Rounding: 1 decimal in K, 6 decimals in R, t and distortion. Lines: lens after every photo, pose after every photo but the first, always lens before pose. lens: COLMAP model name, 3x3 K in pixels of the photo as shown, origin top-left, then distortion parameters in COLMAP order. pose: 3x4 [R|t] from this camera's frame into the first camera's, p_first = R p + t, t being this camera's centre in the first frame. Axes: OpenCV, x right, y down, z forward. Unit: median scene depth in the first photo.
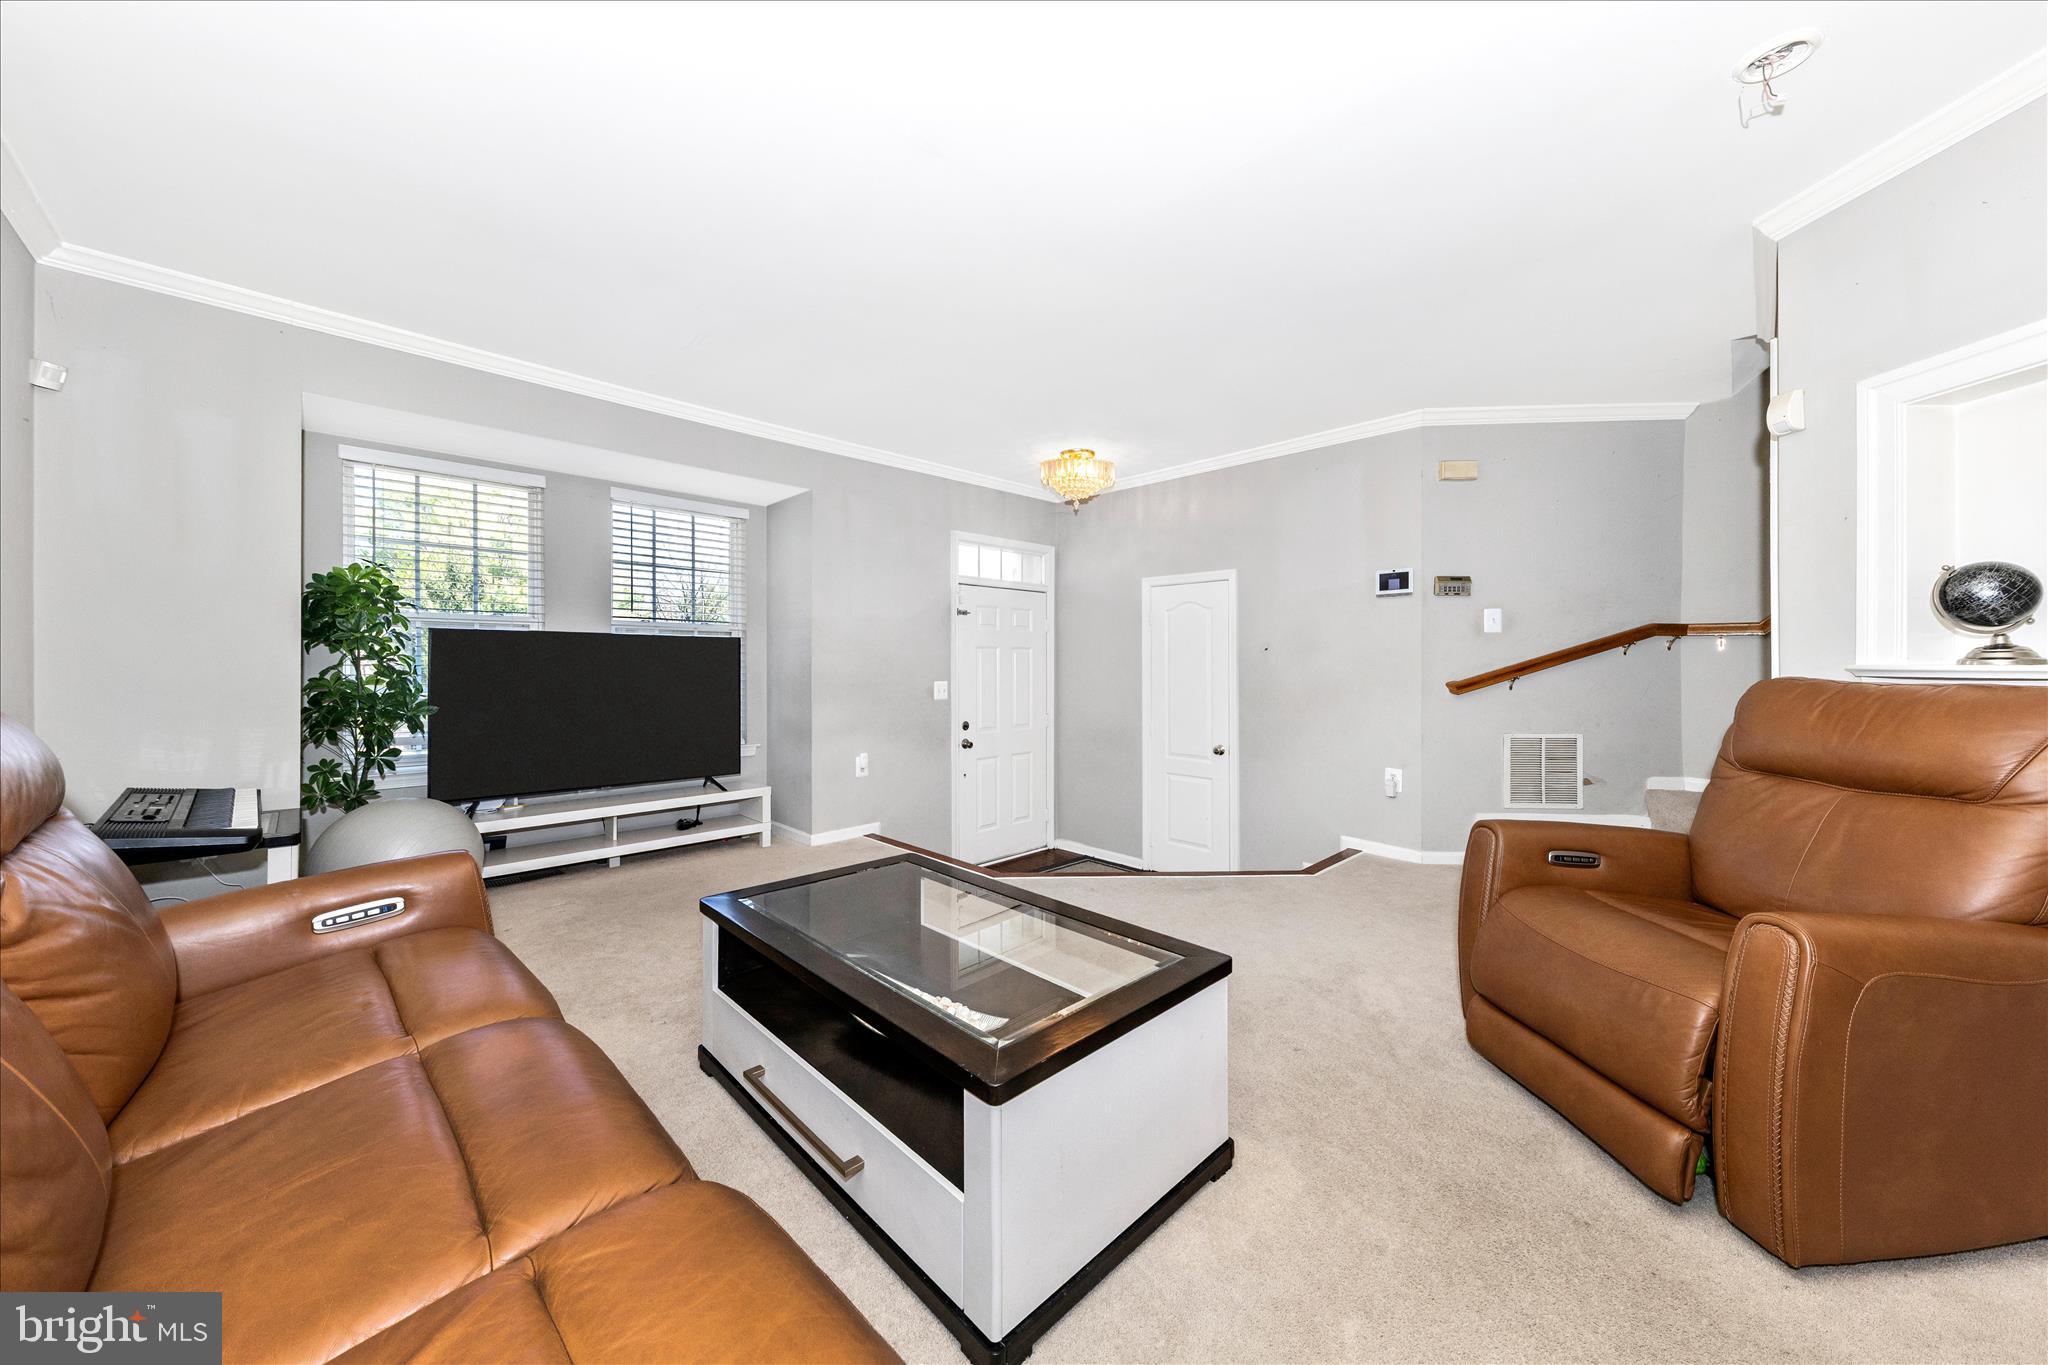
lens RADIAL K [[707.9, 0, 1020.4], [0, 707.9, 675.4], [0, 0, 1]] dist [0.001607, -0.000803]
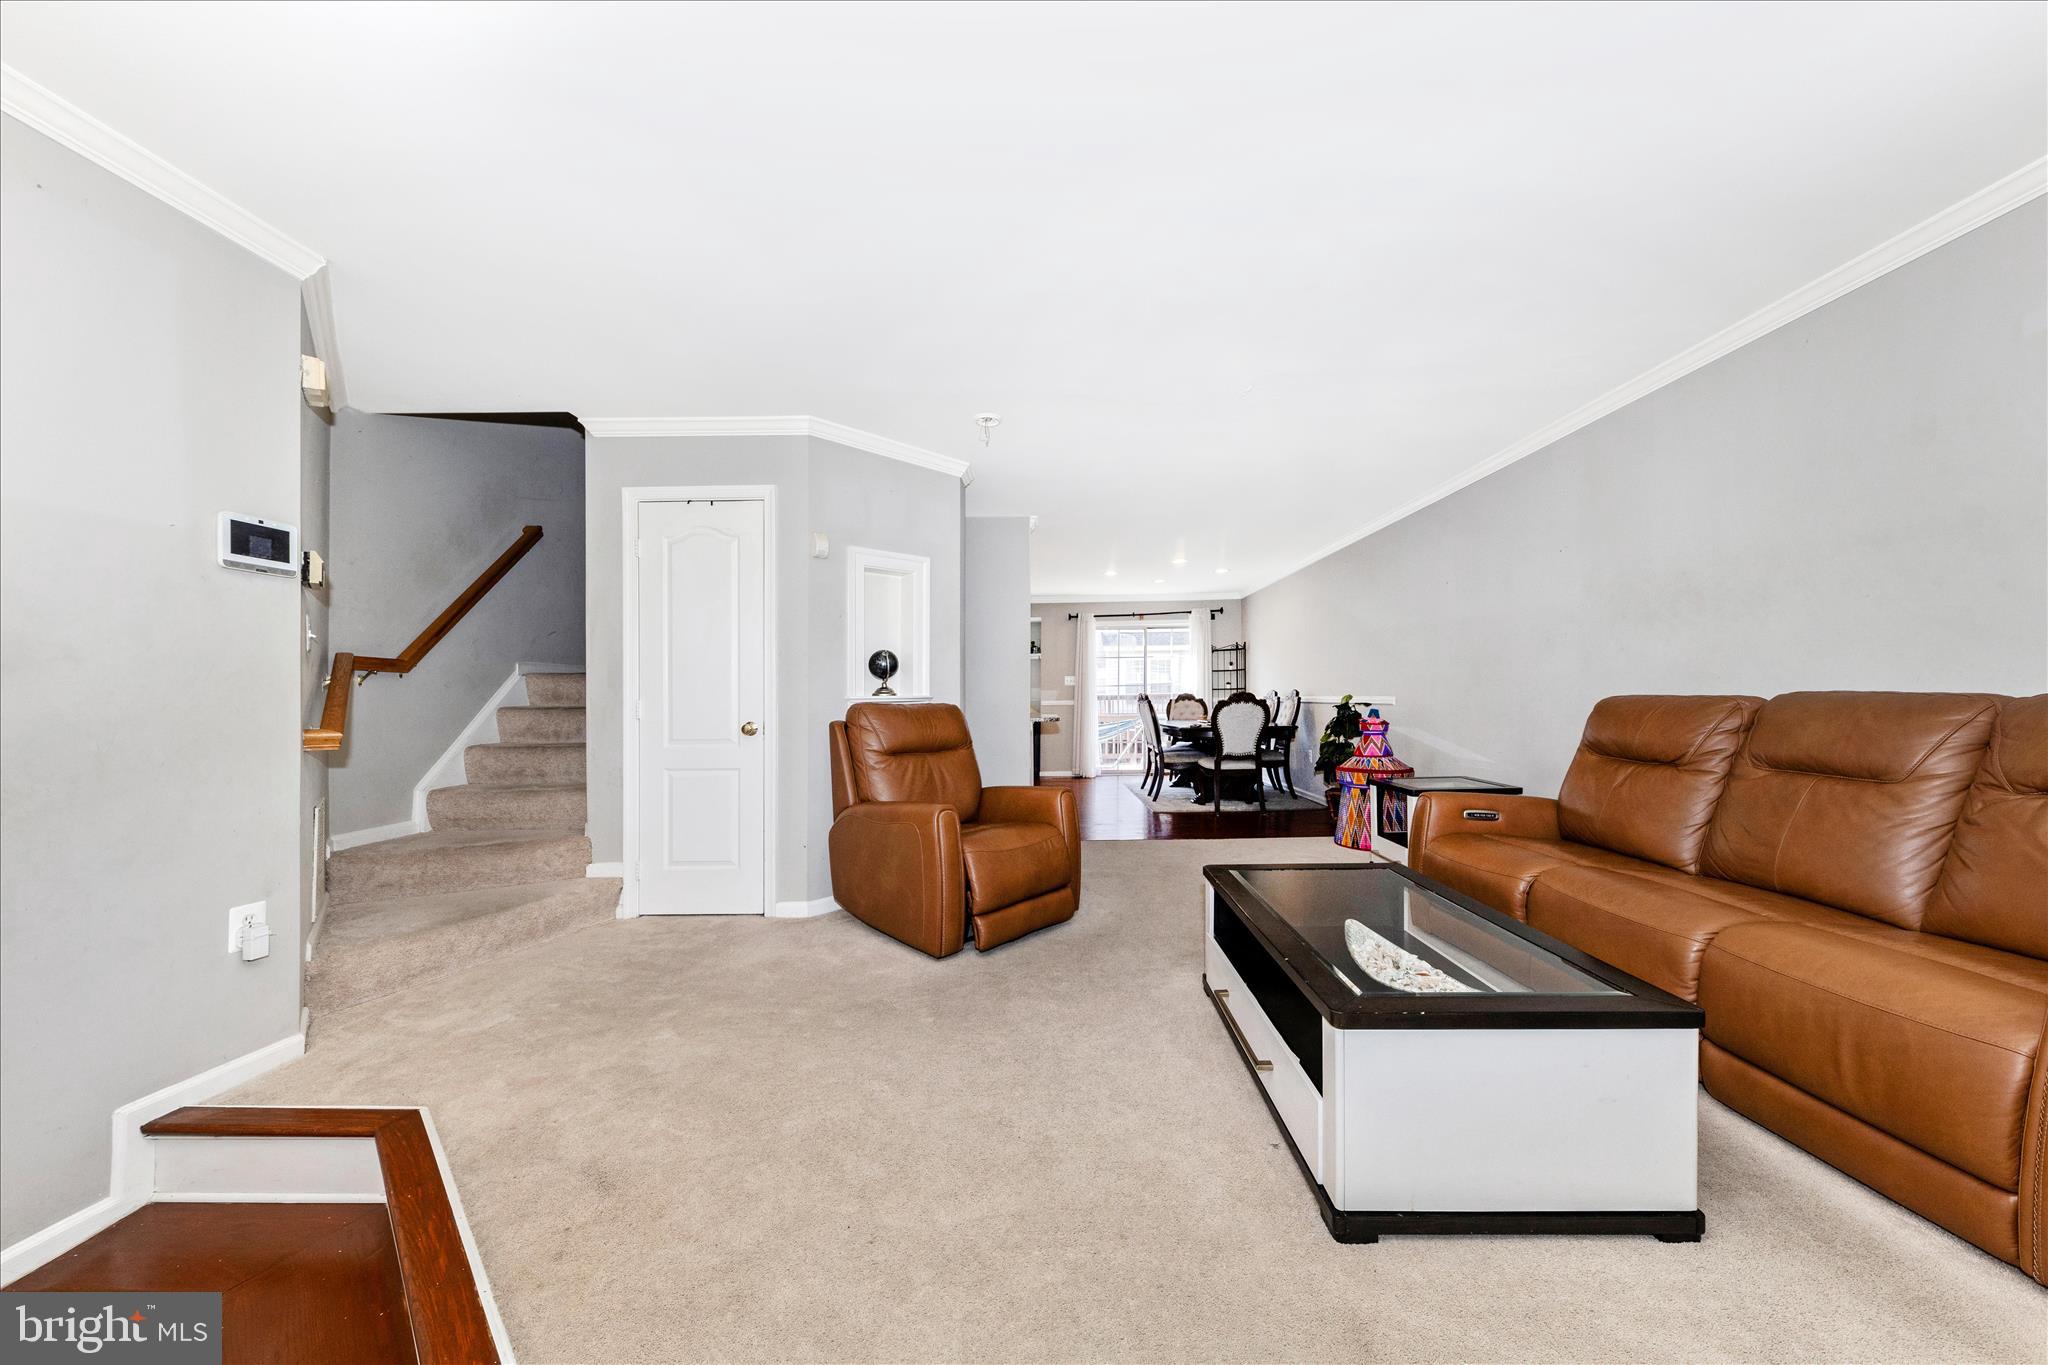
lens RADIAL K [[707.9, 0, 1048.0], [0, 707.9, 698.7], [0, 0, 1]] dist [0.001607, -0.000803]
pose [[-0.716113, 0.005801, 0.697960, -0.251067], [0.023708, 0.999591, 0.016016, -0.012437], [-0.697581, 0.028017, -0.715958, 0.971534]]
